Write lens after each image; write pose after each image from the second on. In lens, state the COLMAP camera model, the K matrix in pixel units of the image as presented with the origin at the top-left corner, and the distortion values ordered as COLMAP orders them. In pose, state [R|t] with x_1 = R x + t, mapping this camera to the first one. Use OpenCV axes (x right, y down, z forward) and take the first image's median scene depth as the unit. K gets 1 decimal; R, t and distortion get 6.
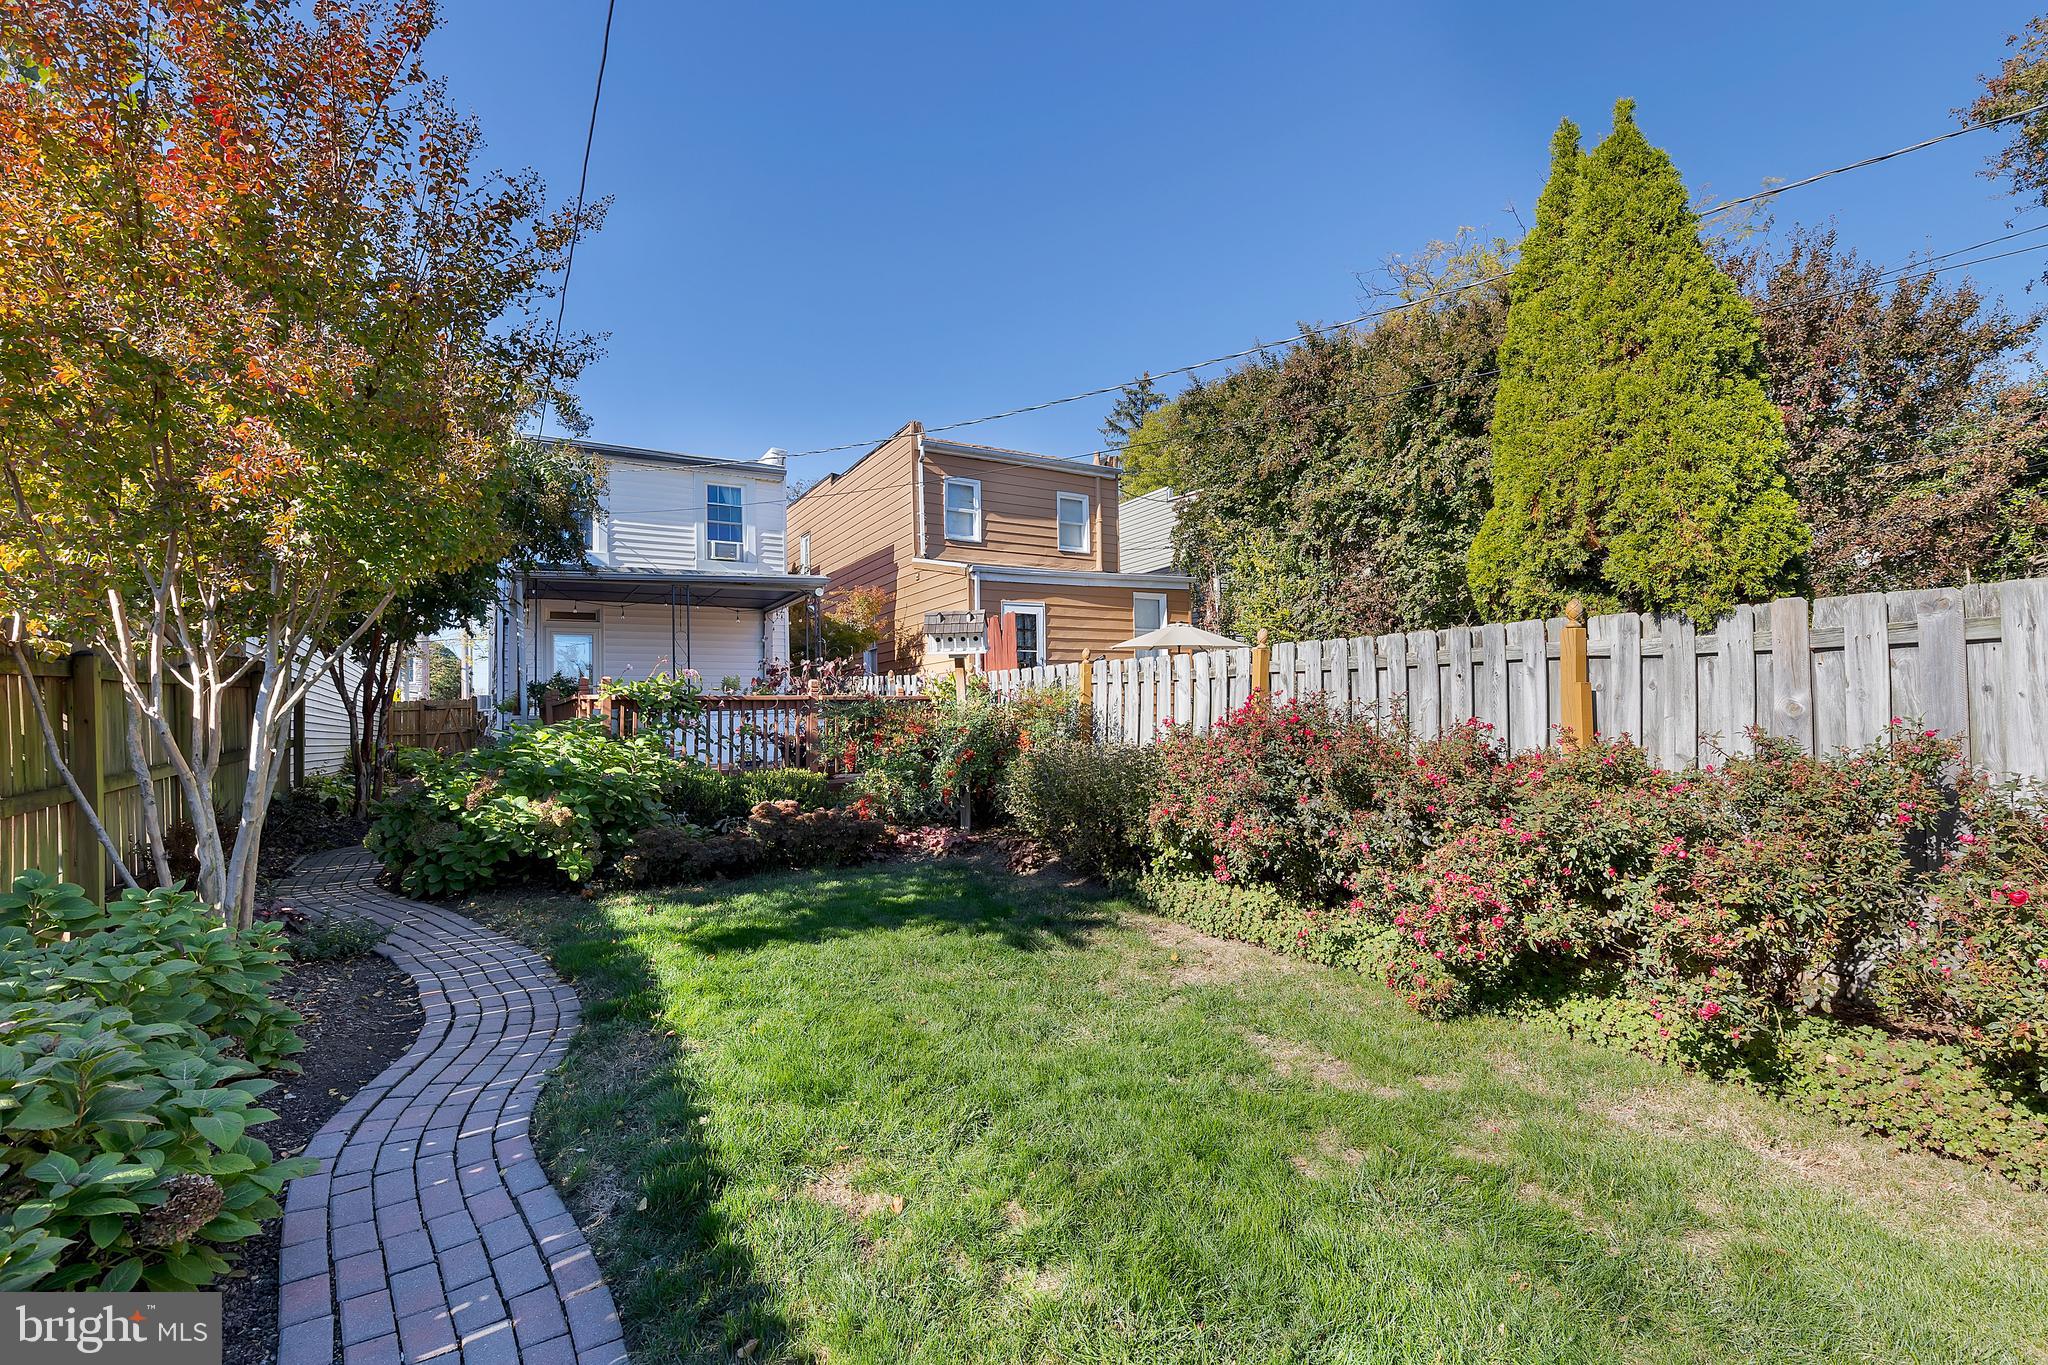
lens RADIAL K [[939.0, 0, 1029.6], [0, 939.0, 680.0], [0, 0, 1]] dist [0.008106, -0.000876]
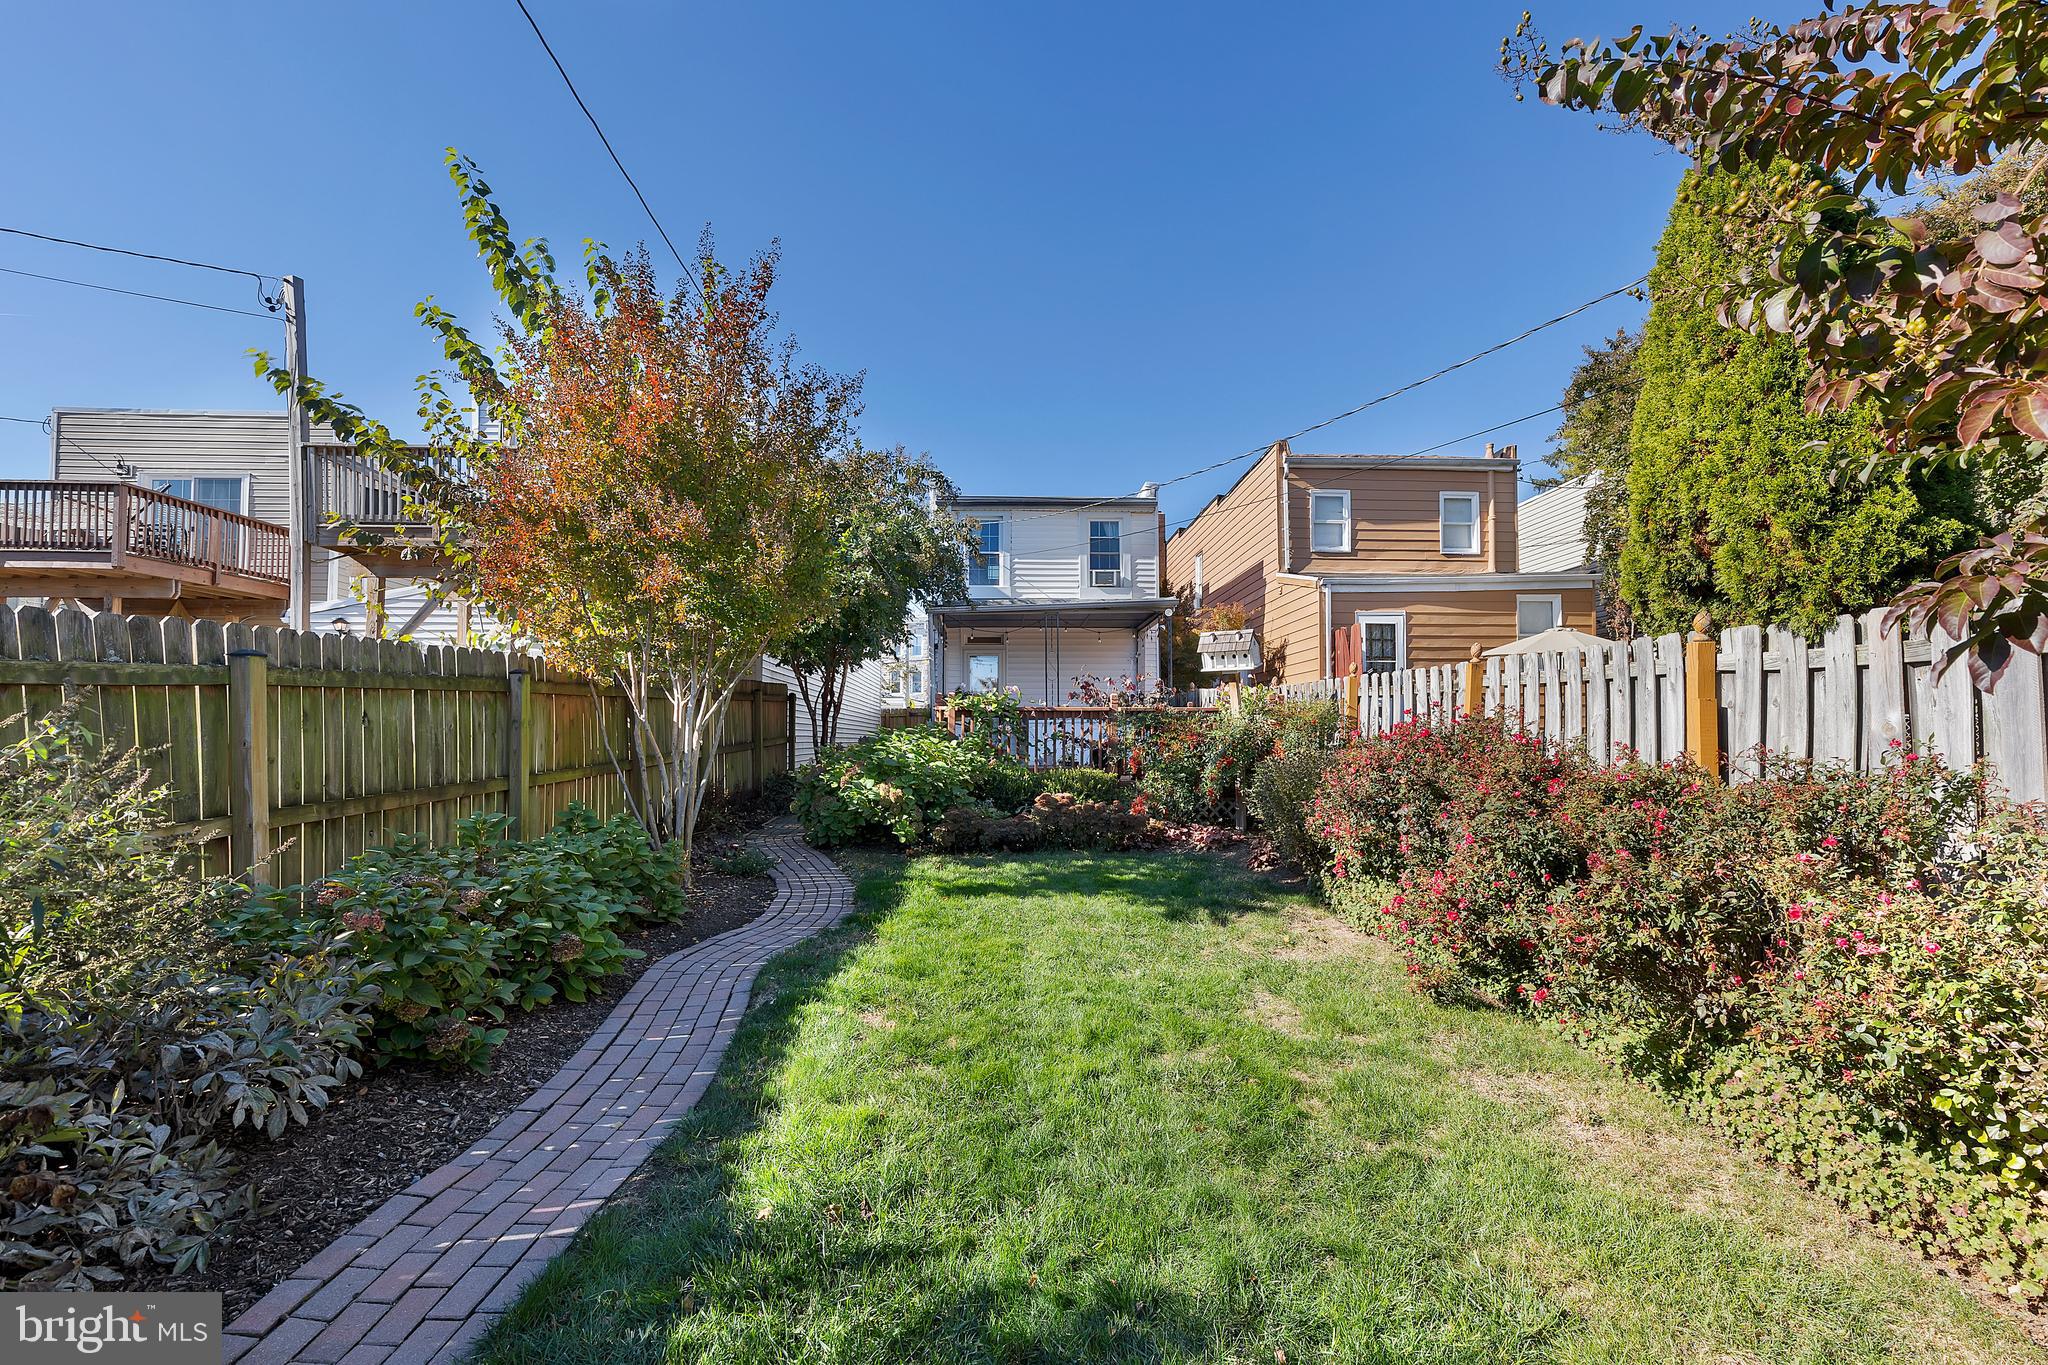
lens RADIAL K [[939.0, 0, 1023.8], [0, 939.0, 695.1], [0, 0, 1]] dist [0.008106, -0.000876]
pose [[0.883366, -0.003251, -0.468672, 0.236530], [0.006517, 0.999964, 0.005348, -0.006082], [0.468638, -0.007779, 0.883356, -0.093404]]
